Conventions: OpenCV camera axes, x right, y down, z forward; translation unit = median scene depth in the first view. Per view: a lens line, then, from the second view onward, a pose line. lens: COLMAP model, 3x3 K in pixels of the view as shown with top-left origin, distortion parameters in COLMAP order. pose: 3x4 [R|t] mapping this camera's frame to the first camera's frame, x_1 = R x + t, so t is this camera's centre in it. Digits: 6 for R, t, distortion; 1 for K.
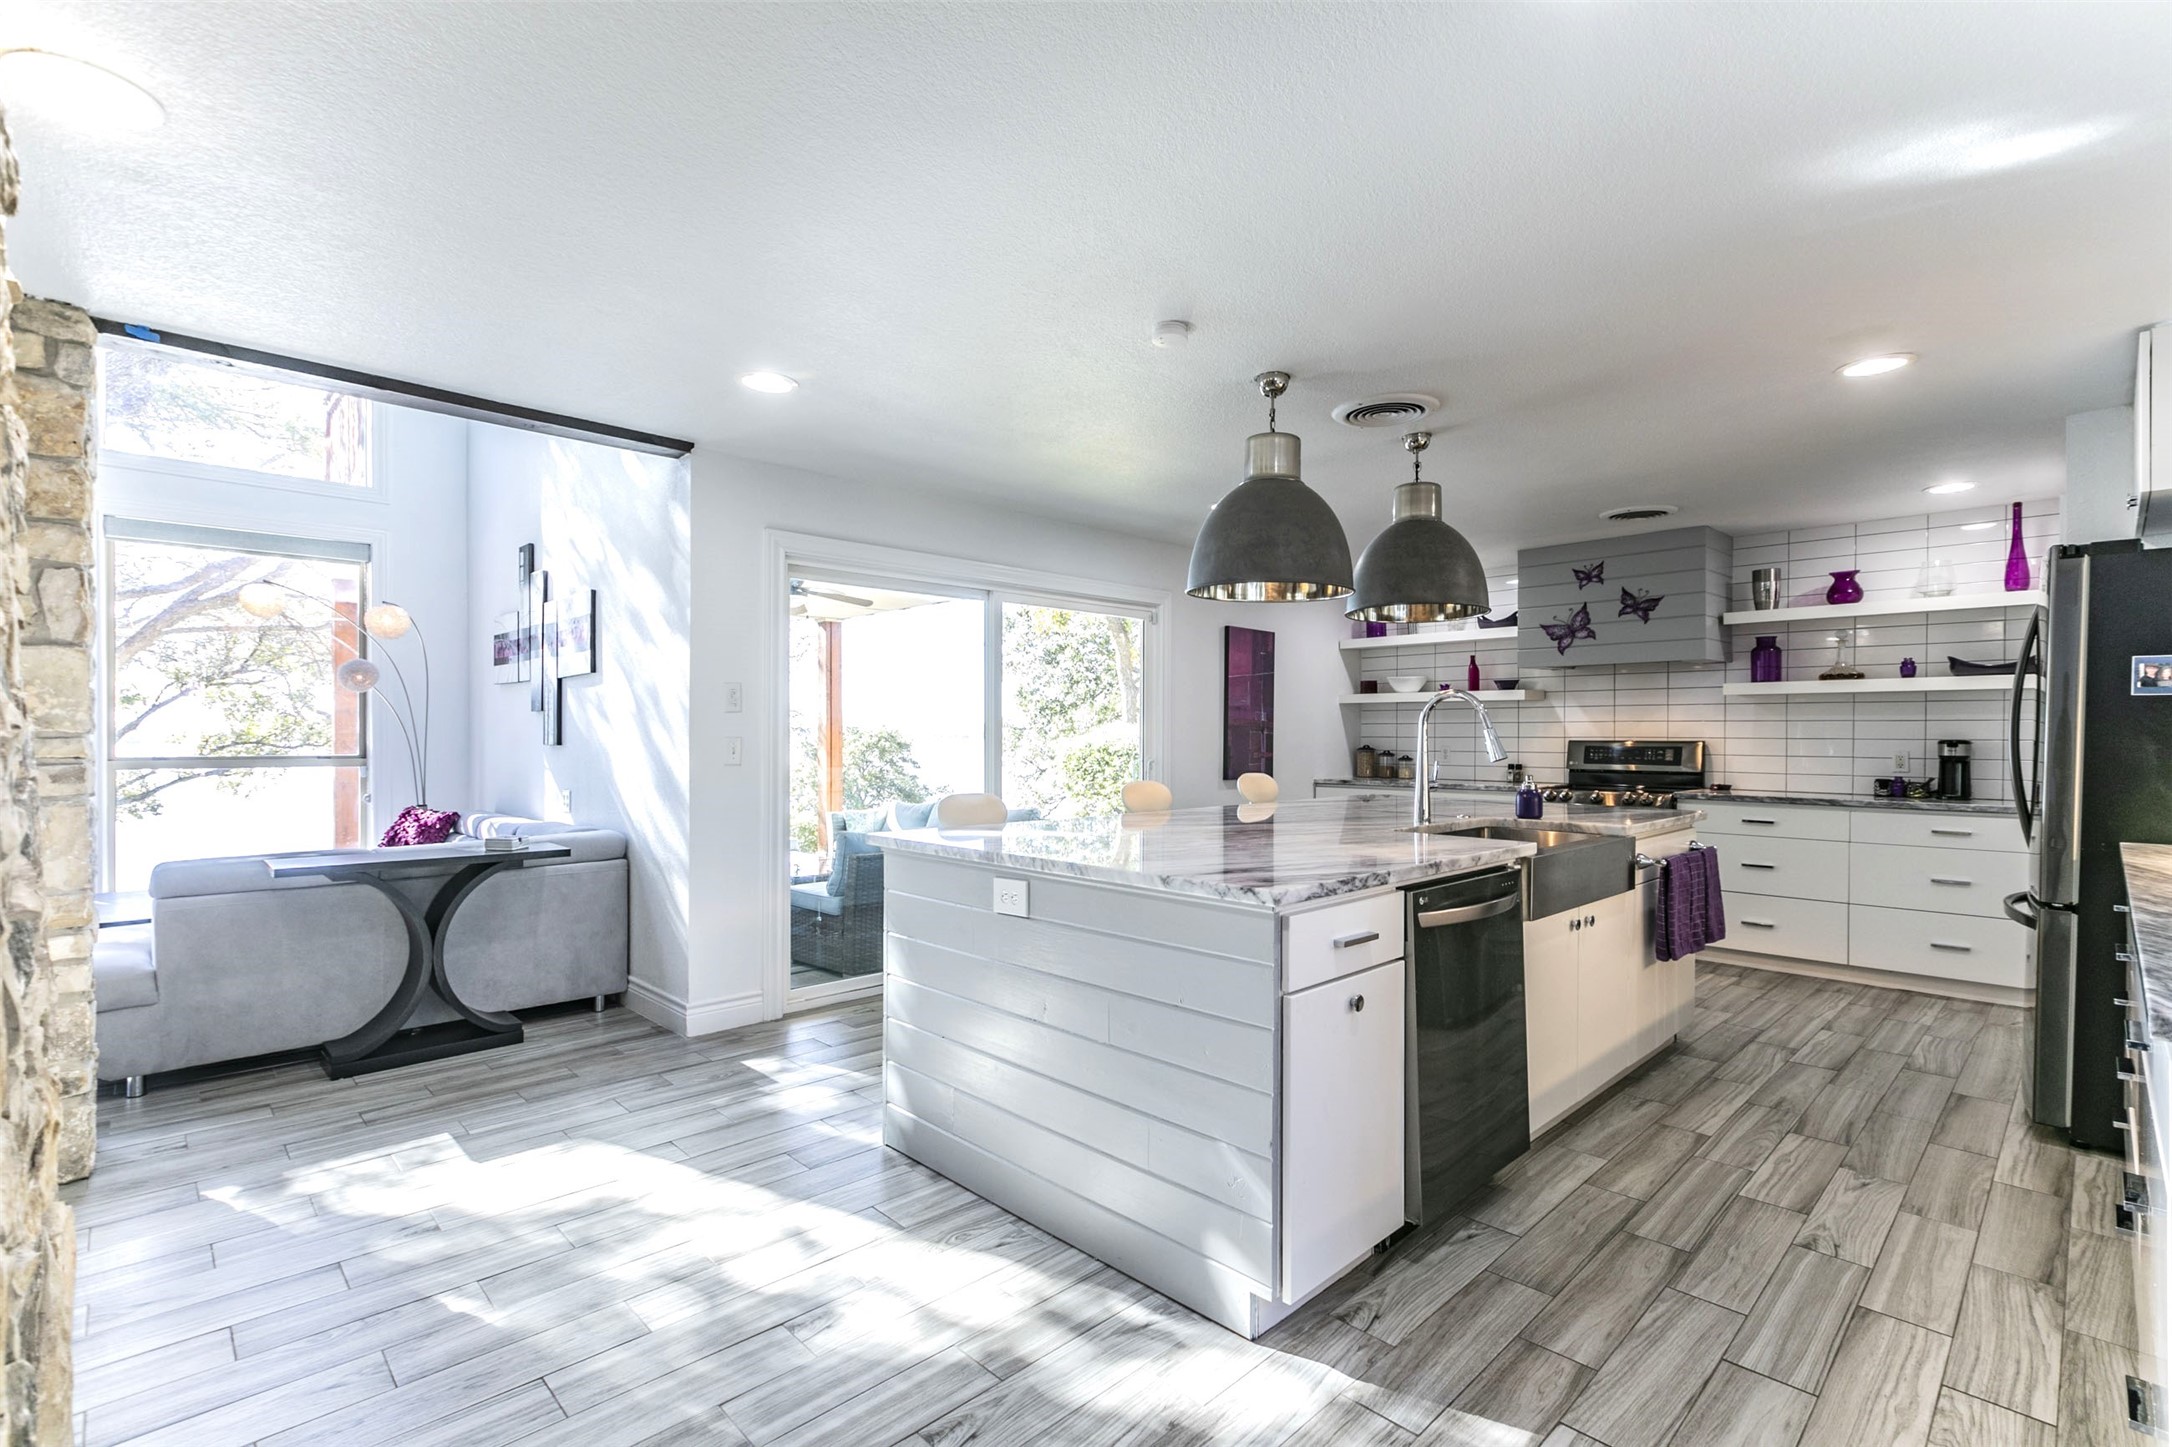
lens RADIAL K [[977.3, 0, 1085.0], [0, 977.3, 735.2], [0, 0, 1]] dist [0.000079, -0.000120]
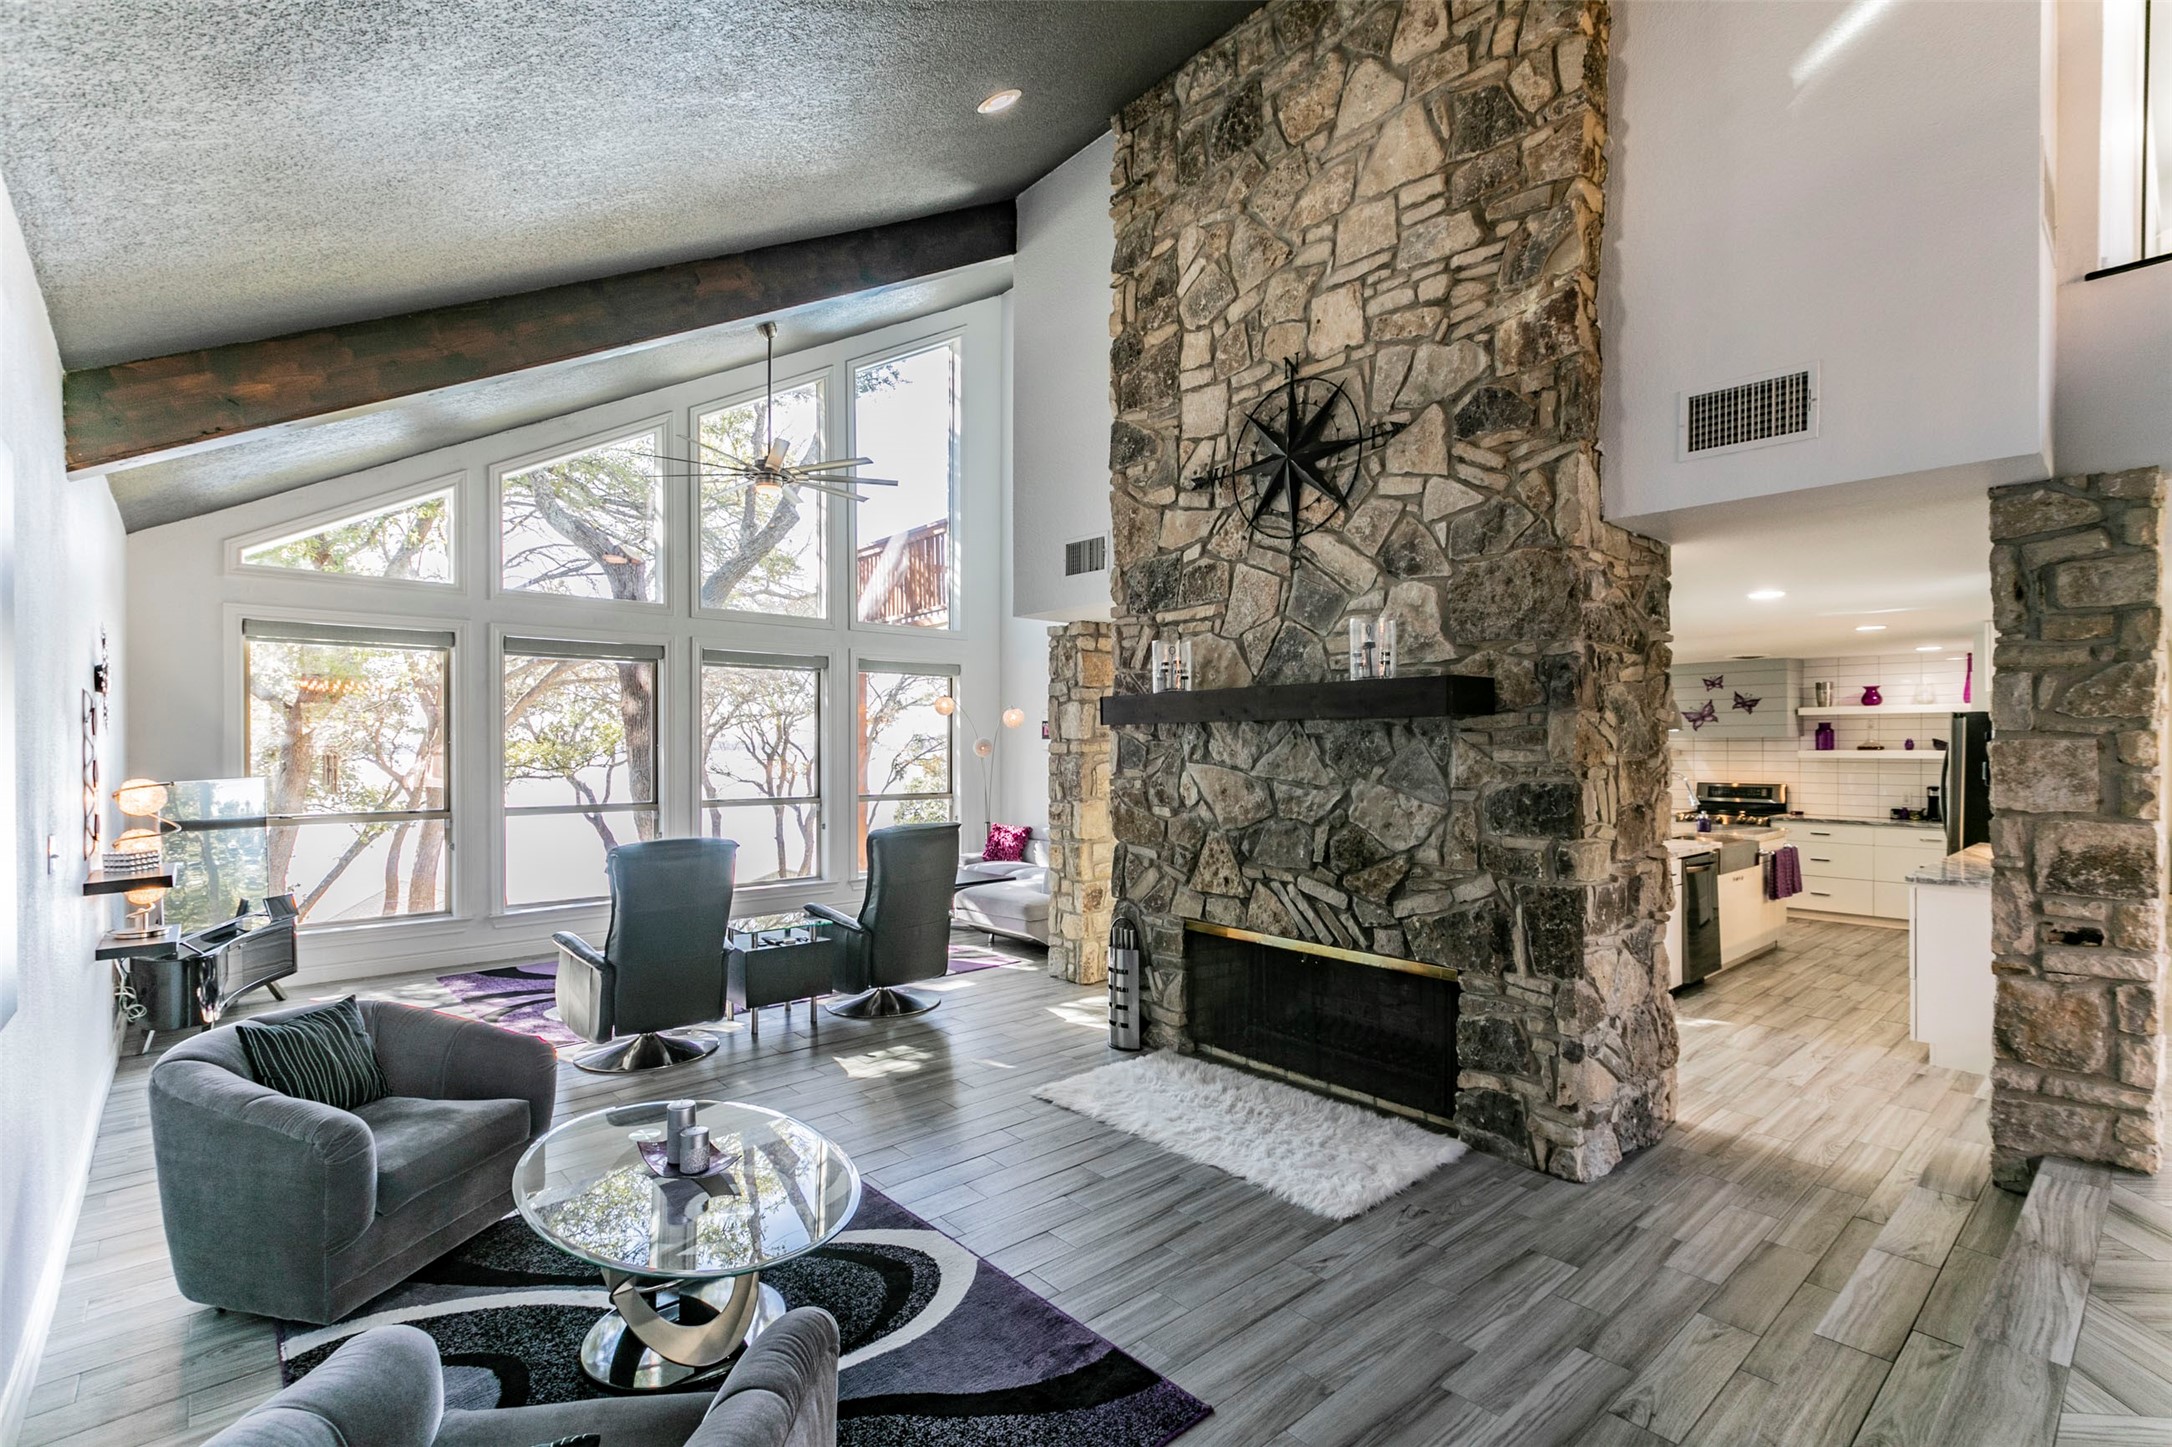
lens RADIAL K [[977.1, 0, 1092.1], [0, 977.1, 746.9], [0, 0, 1]] dist [-0.002868, -0.000035]
pose [[0.999180, -0.002255, -0.040424, -0.495373], [0.002128, 0.999993, -0.003181, -0.058842], [0.040431, 0.003093, 0.999178, -0.729258]]
